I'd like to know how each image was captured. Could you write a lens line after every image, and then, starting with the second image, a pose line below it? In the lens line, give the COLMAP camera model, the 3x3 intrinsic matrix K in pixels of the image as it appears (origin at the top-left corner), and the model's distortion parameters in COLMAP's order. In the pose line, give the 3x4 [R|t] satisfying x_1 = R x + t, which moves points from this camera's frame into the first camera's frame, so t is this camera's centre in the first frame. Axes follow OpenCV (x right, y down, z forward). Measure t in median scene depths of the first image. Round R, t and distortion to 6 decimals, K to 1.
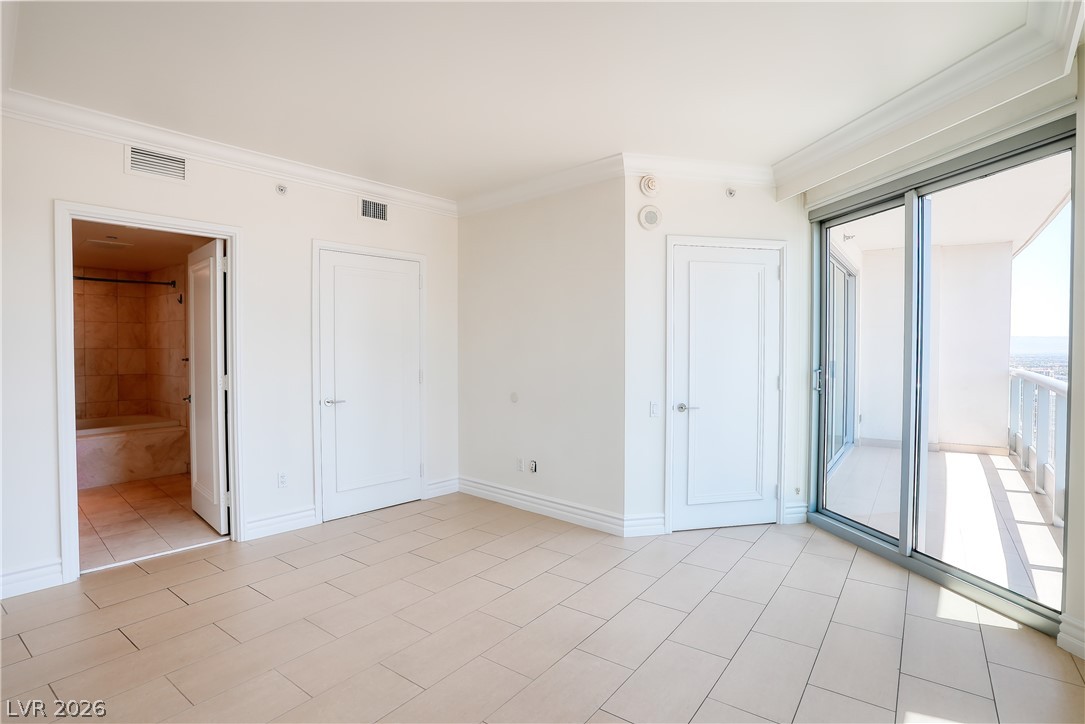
lens RADIAL K [[541.0, 0, 541.8], [0, 541.0, 359.9], [0, 0, 1]] dist [-0.091174, 0.045986]
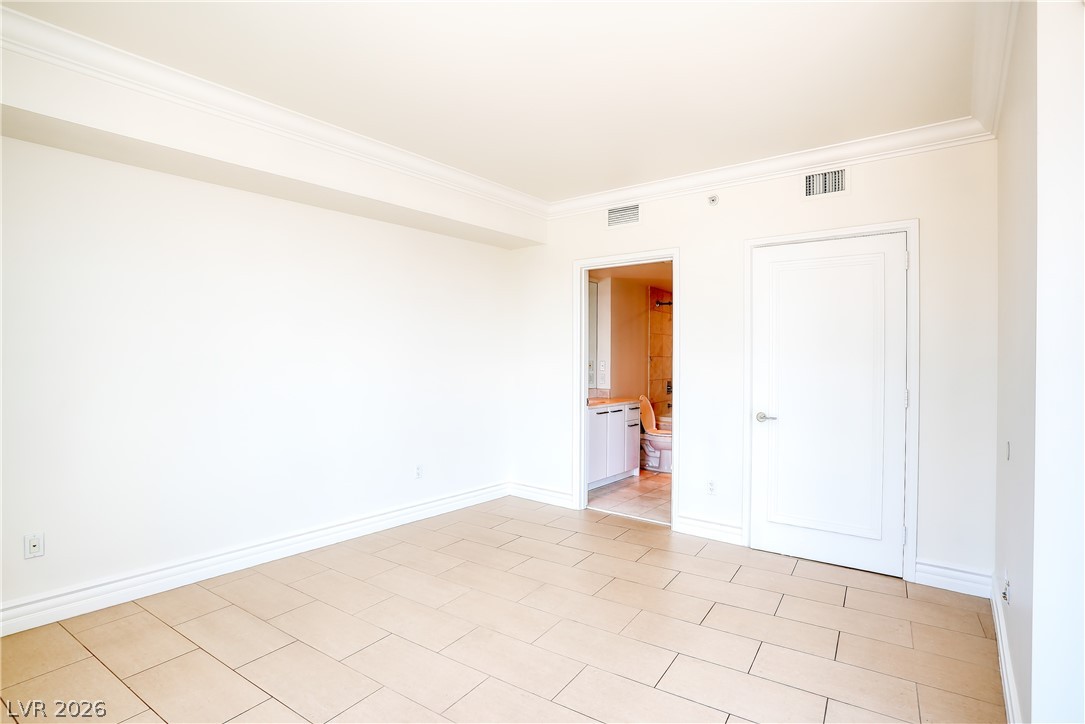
lens RADIAL K [[534.9, 0, 547.6], [0, 534.9, 359.2], [0, 0, 1]] dist [-0.071309, 0.033425]
pose [[0.067530, 0.002722, -0.997714, 0.324623], [-0.024118, 0.999709, 0.001095, -0.007081], [0.997426, 0.023989, 0.067576, 0.404138]]
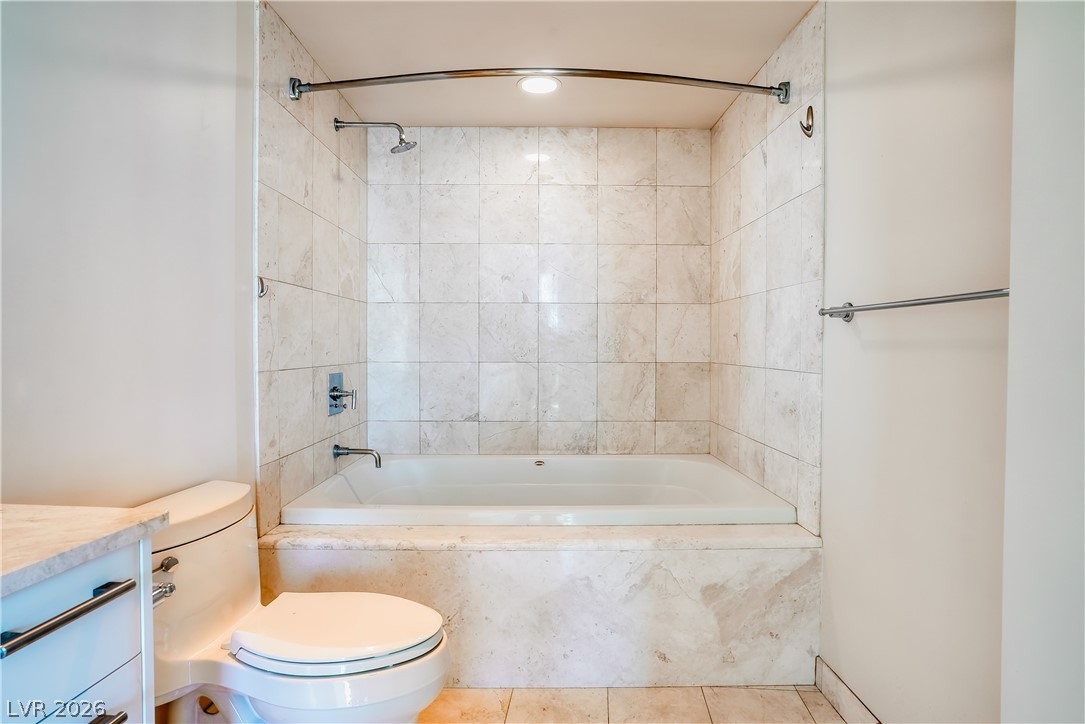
lens RADIAL K [[590.1, 0, 545.0], [0, 590.1, 359.0], [0, 0, 1]] dist [-0.066610, 0.046019]
pose [[0.603226, 0.019356, -0.797335, -0.488799], [-0.016401, 0.999795, 0.011863, 0.021999], [0.797402, 0.005921, 0.603420, 0.642548]]
